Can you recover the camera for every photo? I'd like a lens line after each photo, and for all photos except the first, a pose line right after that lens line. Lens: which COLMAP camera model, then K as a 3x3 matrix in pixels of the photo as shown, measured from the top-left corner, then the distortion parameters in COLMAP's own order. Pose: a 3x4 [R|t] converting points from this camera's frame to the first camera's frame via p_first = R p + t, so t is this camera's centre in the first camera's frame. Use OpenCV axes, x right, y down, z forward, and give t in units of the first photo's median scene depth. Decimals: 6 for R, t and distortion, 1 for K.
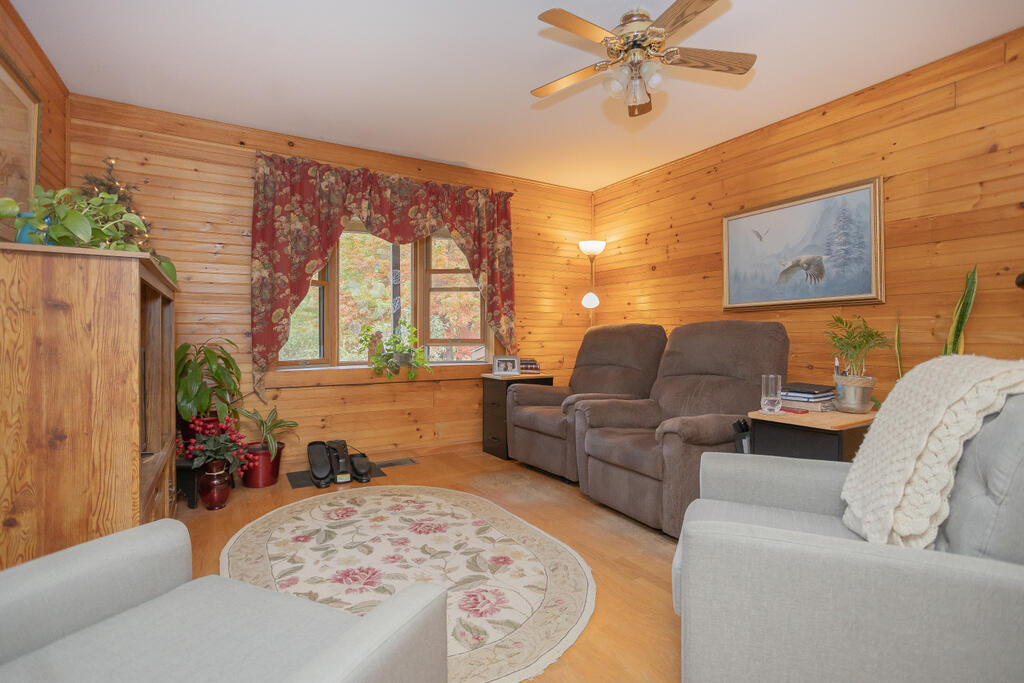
lens RADIAL K [[500.5, 0, 509.6], [0, 500.5, 351.3], [0, 0, 1]] dist [-0.066651, 0.047123]
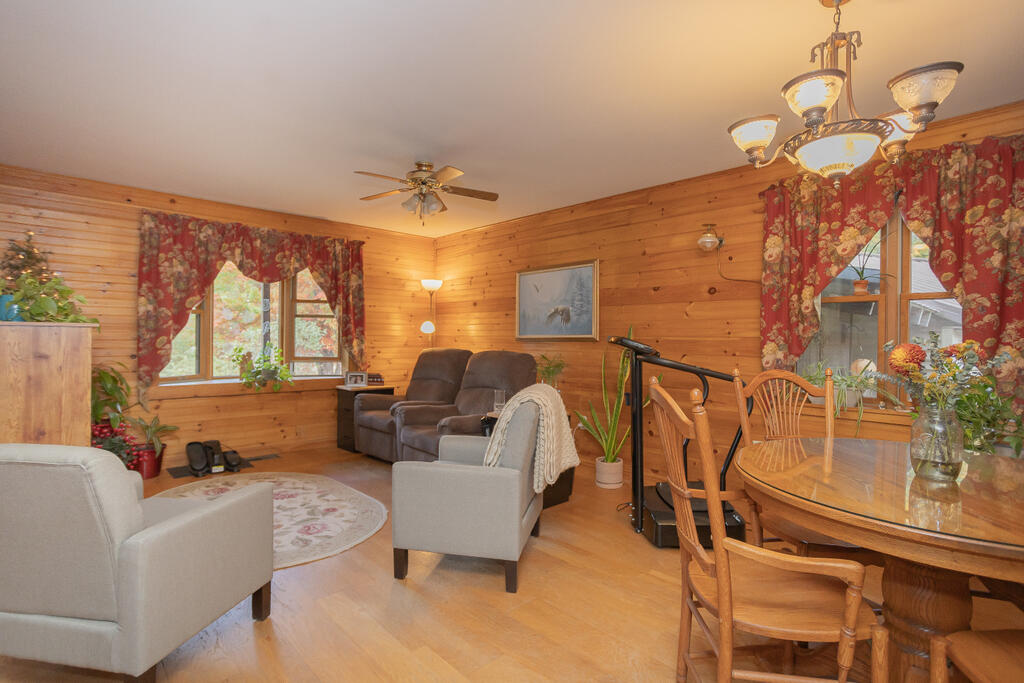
lens RADIAL K [[500.5, 0, 509.6], [0, 500.5, 351.3], [0, 0, 1]] dist [-0.066651, 0.047123]
pose [[0.974587, 0.007673, 0.223879, 0.109171], [-0.005550, 0.999933, -0.010111, -0.039308], [-0.223942, 0.008611, 0.974565, -0.392590]]
